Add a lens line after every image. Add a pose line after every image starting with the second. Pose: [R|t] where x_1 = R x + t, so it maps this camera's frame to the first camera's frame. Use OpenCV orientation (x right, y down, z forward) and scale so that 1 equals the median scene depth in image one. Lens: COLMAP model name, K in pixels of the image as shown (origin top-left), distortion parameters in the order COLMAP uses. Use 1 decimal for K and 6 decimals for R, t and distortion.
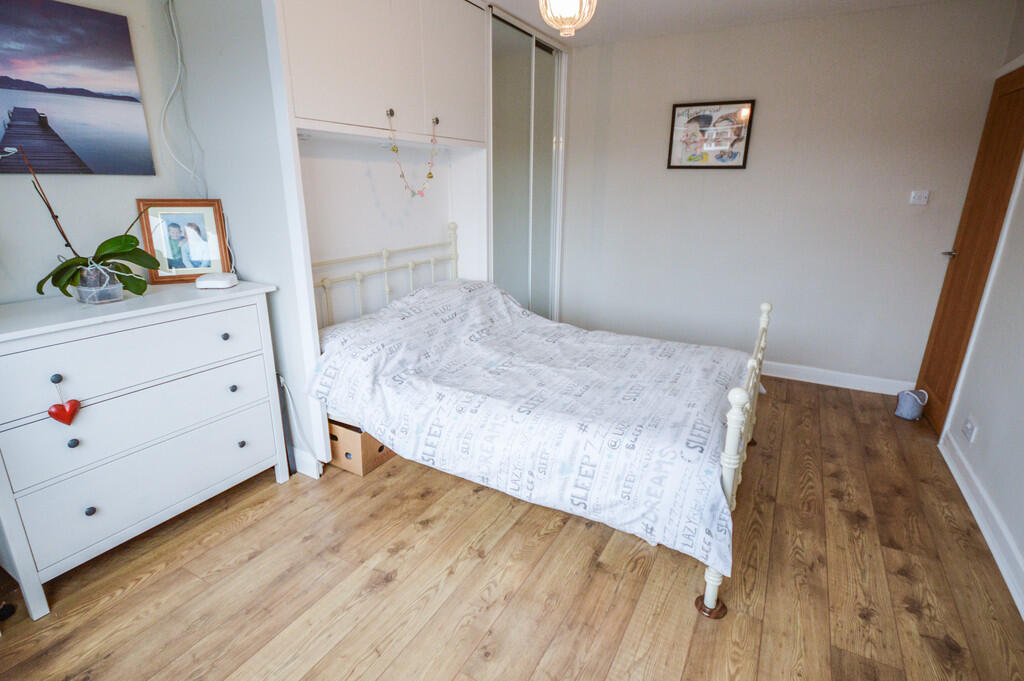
lens RADIAL K [[535.5, 0, 506.2], [0, 535.5, 341.0], [0, 0, 1]] dist [0.003324, -0.000774]
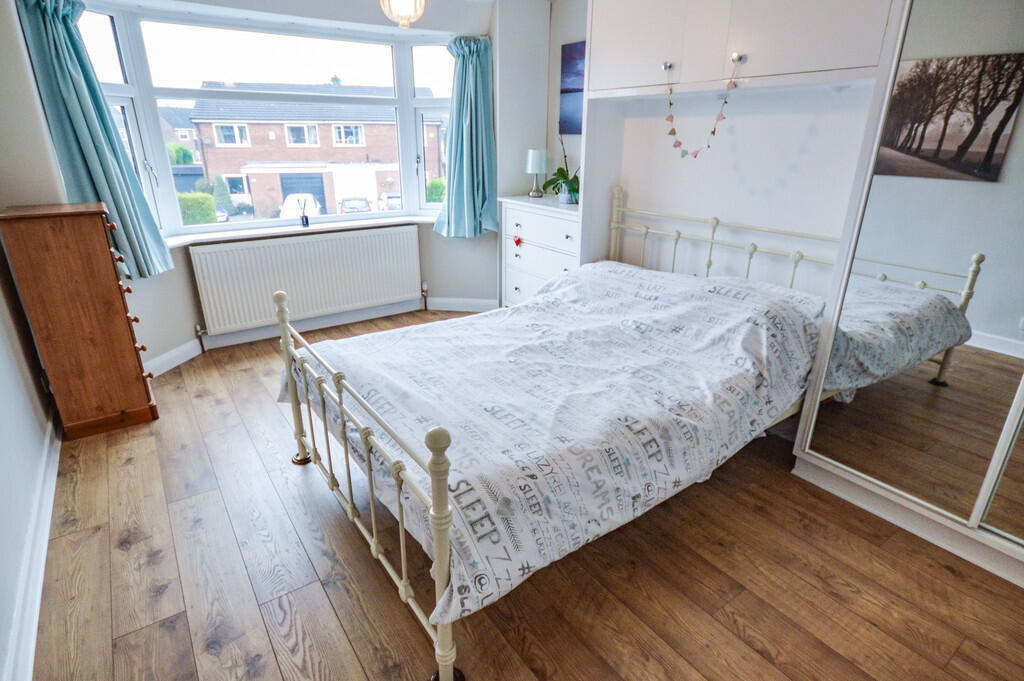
lens RADIAL K [[535.5, 0, 506.9], [0, 535.5, 341.4], [0, 0, 1]] dist [0.003324, -0.000774]
pose [[-0.441747, 0.317250, -0.839174, 0.889147], [-0.261598, 0.849189, 0.458743, -0.381007], [0.858153, 0.422175, -0.292134, 1.273001]]
